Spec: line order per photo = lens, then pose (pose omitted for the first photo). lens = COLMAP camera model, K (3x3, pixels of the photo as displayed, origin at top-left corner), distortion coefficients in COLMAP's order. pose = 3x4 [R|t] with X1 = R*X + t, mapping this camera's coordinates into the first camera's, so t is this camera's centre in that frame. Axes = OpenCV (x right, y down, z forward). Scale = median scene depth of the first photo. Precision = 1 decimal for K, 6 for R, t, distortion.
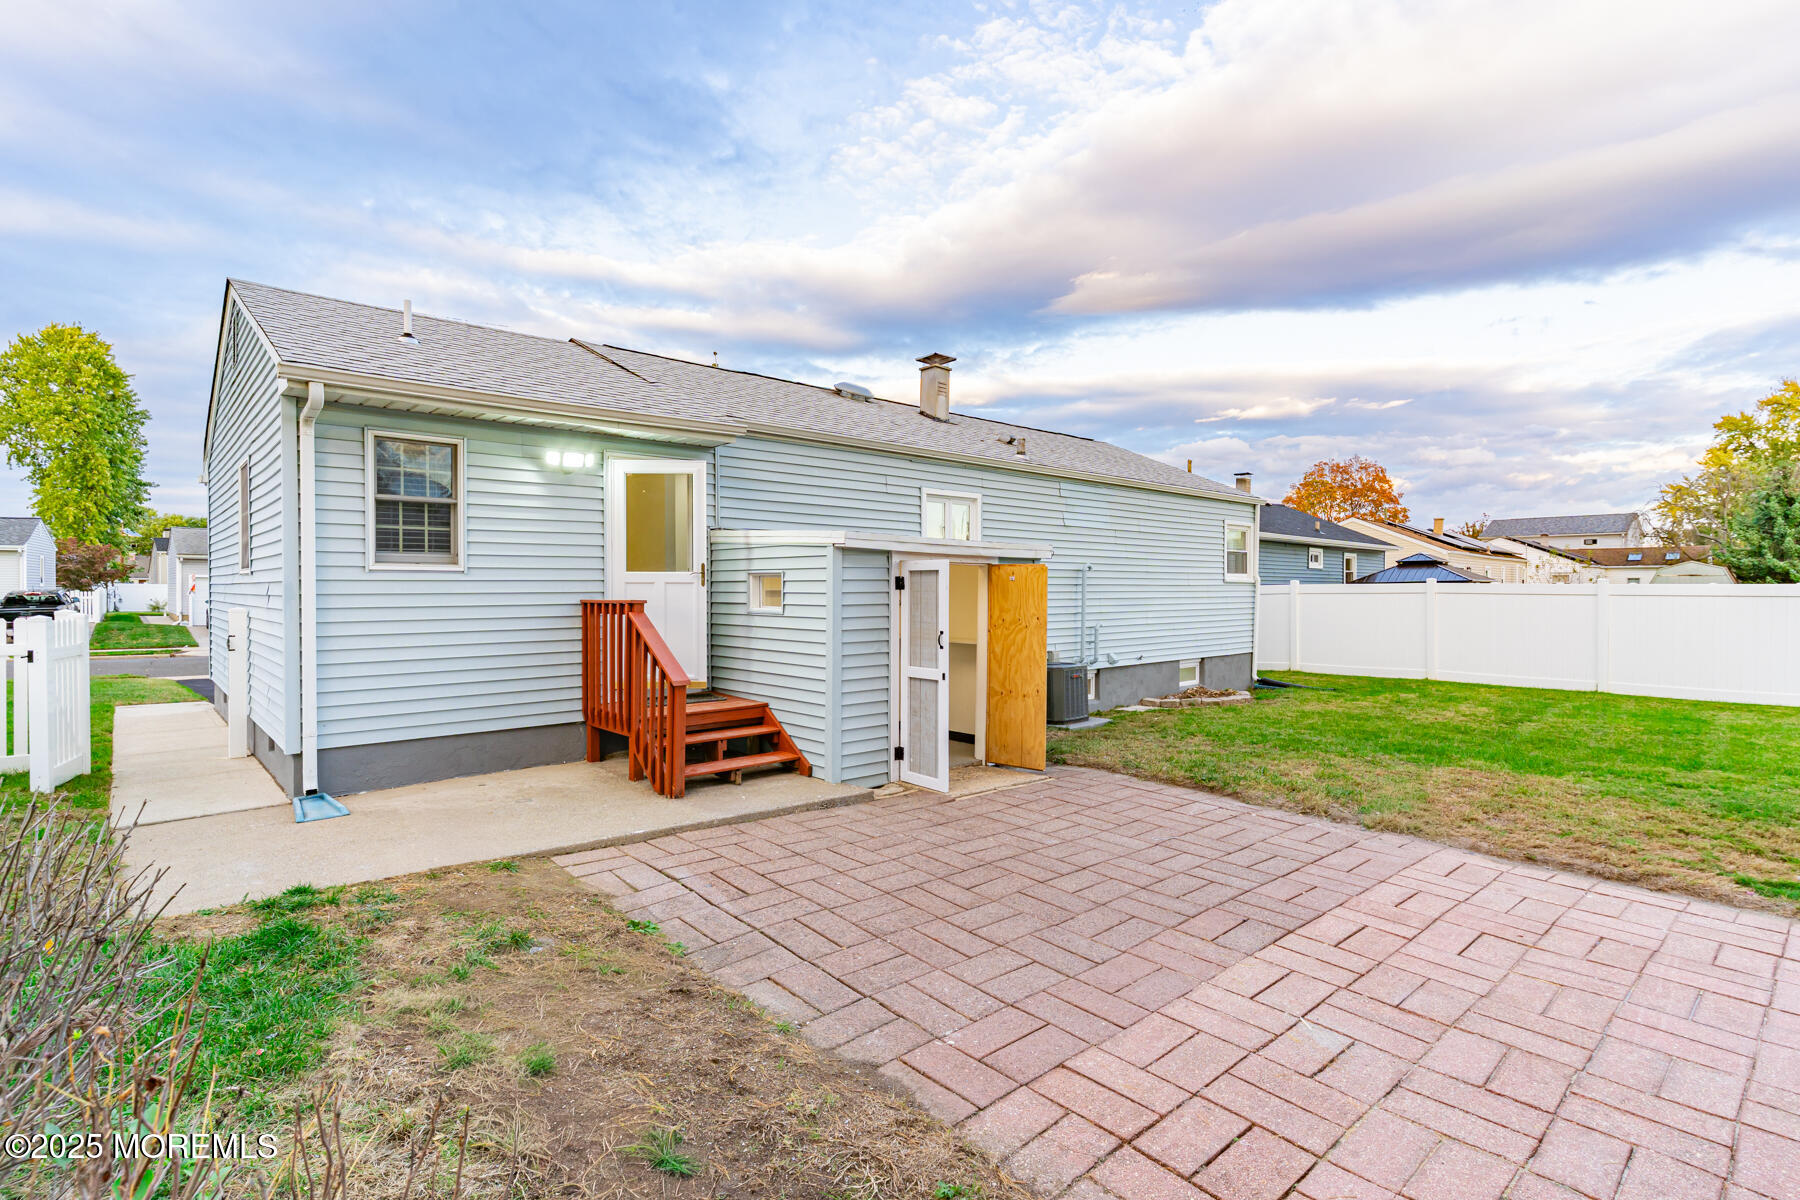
lens RADIAL K [[864.8, 0, 900.0], [0, 864.8, 600.0], [0, 0, 1]] dist [0.002194, 0.001085]
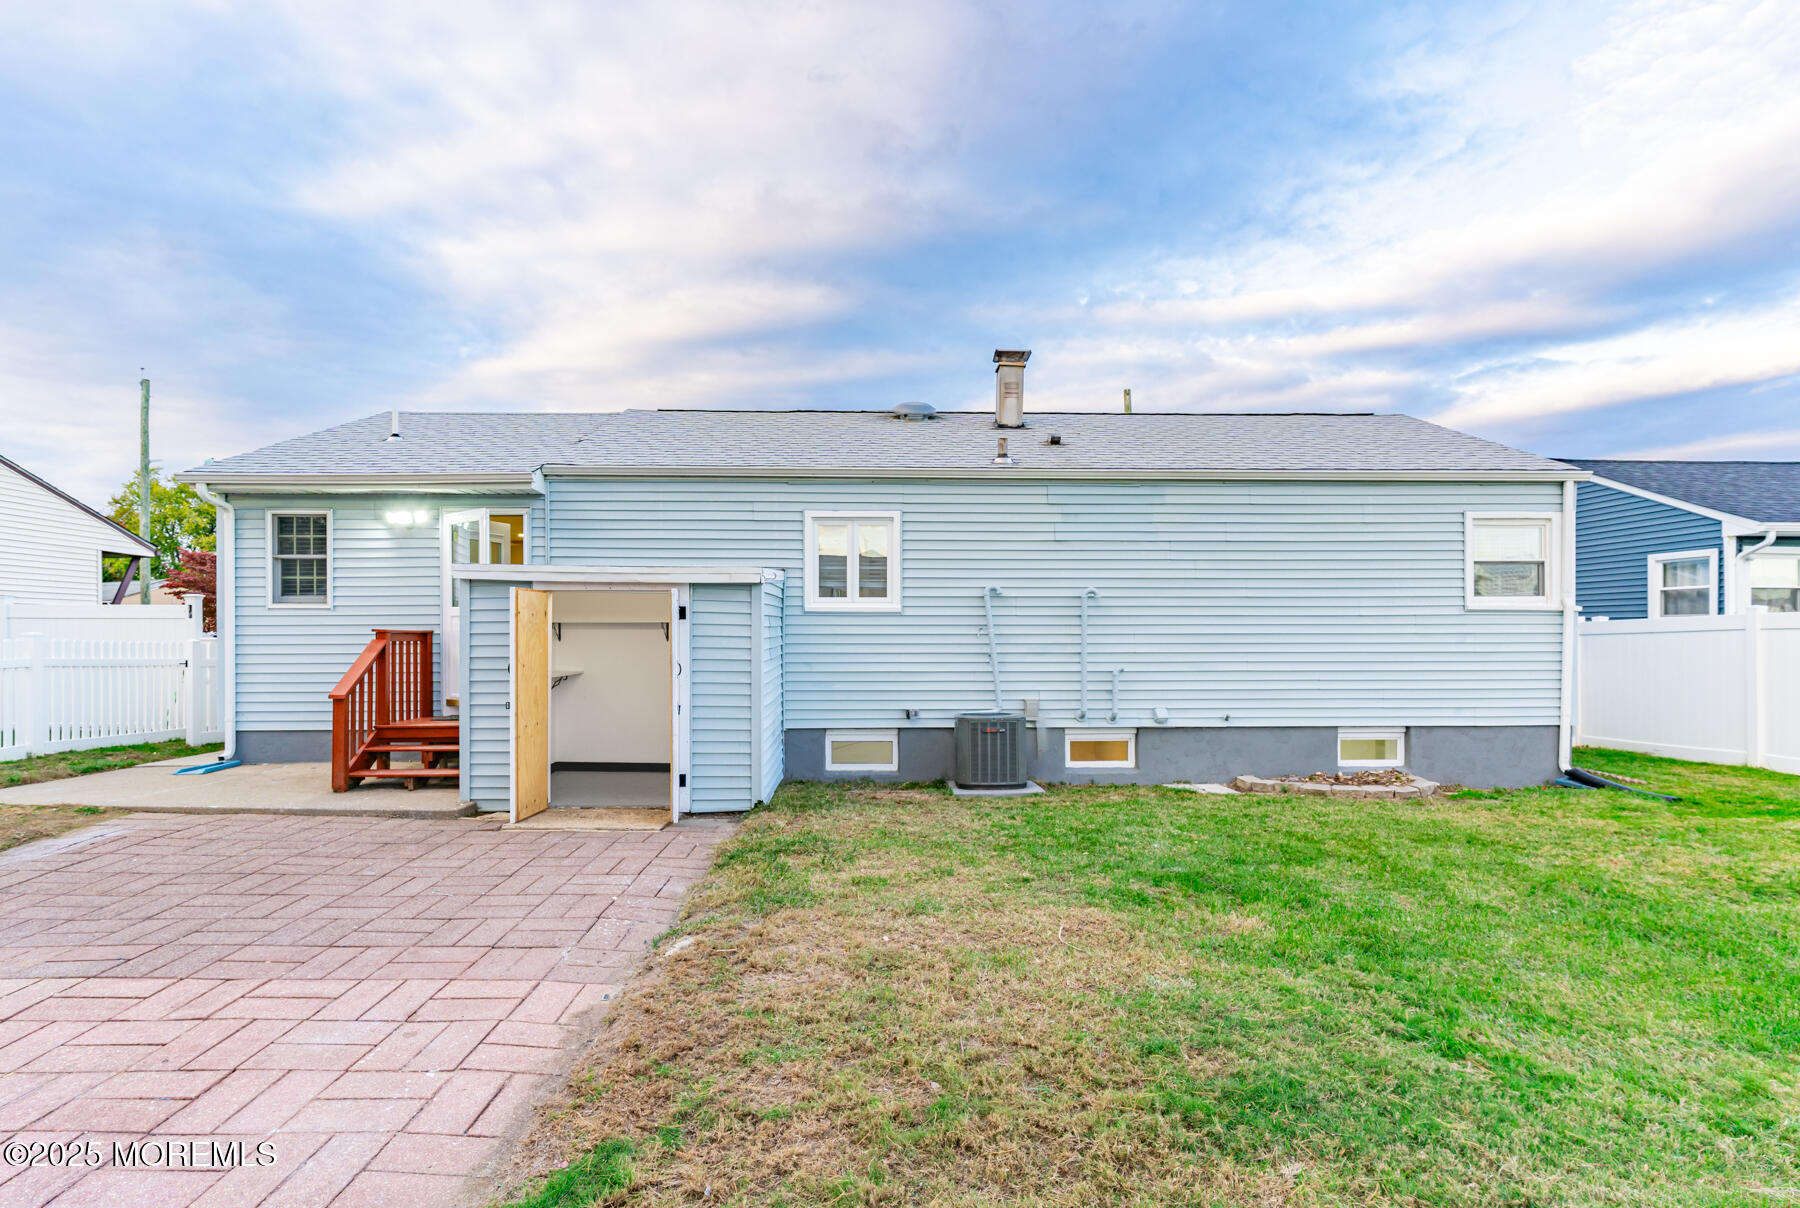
lens RADIAL K [[891.8, 0, 904.4], [0, 891.8, 640.1], [0, 0, 1]] dist [0.002500, 0.000234]
pose [[0.763444, 0.001698, -0.645872, 1.174197], [-0.007040, 0.999959, -0.005693, 0.018892], [0.645836, 0.008893, 0.763424, 0.570669]]
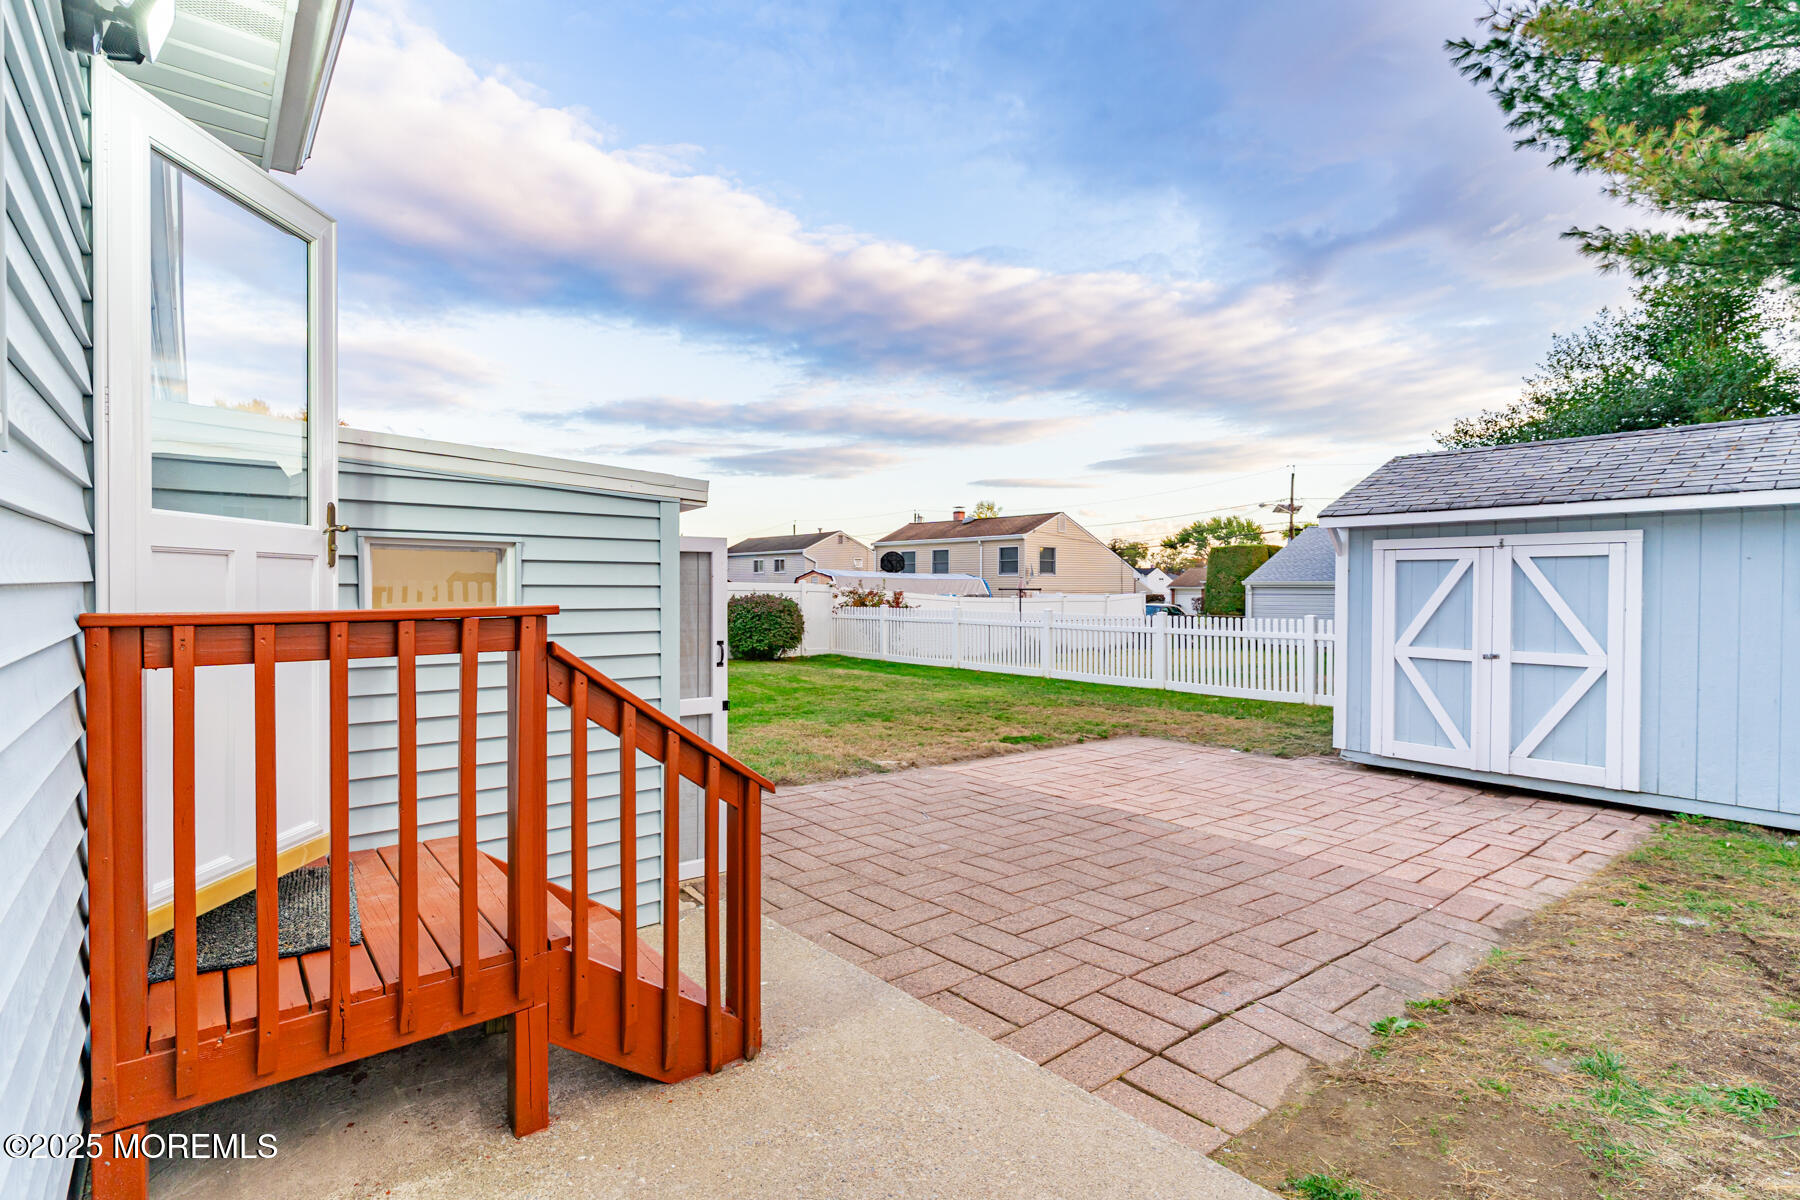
lens RADIAL K [[864.8, 0, 900.0], [0, 864.8, 600.0], [0, 0, 1]] dist [0.002194, 0.001085]
pose [[0.046035, -0.014371, 0.998836, -0.698096], [0.010448, 0.999849, 0.013904, -0.001562], [-0.998885, 0.009795, 0.046179, 0.919403]]
